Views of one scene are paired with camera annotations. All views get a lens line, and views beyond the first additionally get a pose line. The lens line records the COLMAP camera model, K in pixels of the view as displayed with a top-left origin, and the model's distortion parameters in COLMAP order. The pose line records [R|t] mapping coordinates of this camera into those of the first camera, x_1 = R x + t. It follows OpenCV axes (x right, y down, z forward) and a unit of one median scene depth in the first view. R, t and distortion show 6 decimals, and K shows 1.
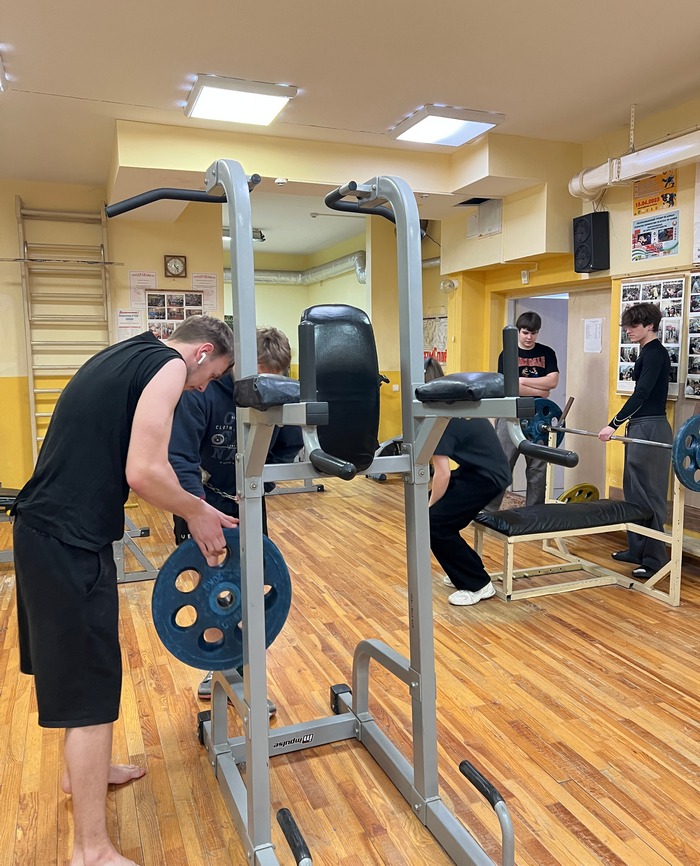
lens RADIAL K [[678.5, 0, 337.5], [0, 678.5, 409.2], [0, 0, 1]] dist [0.015423, -0.034657]
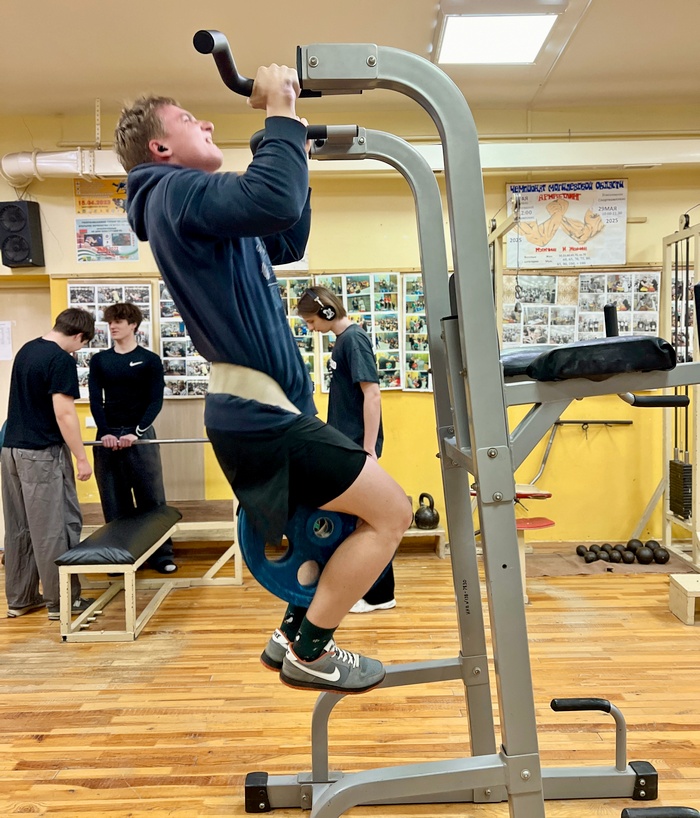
lens RADIAL K [[689.7, 0, 350.2], [0, 689.7, 410.5], [0, 0, 1]] dist [0.004687, -0.031578]
pose [[0.349261, -0.068351, 0.934529, -0.375612], [0.097608, 0.994564, 0.036262, -0.009125], [-0.931928, 0.078553, 0.354034, 0.347372]]
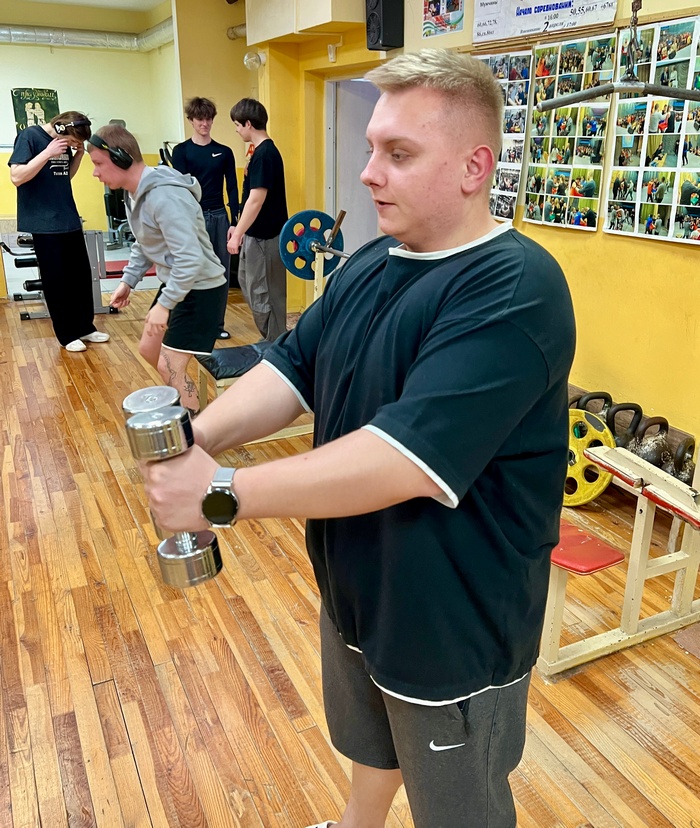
lens RADIAL K [[729.2, 0, 356.3], [0, 729.2, 380.9], [0, 0, 1]] dist [0.033864, -0.025376]
pose [[0.993821, -0.014300, 0.110066, 0.271245], [-0.012105, 0.971785, 0.235556, -0.026039], [-0.110329, -0.235433, 0.965608, 0.069913]]
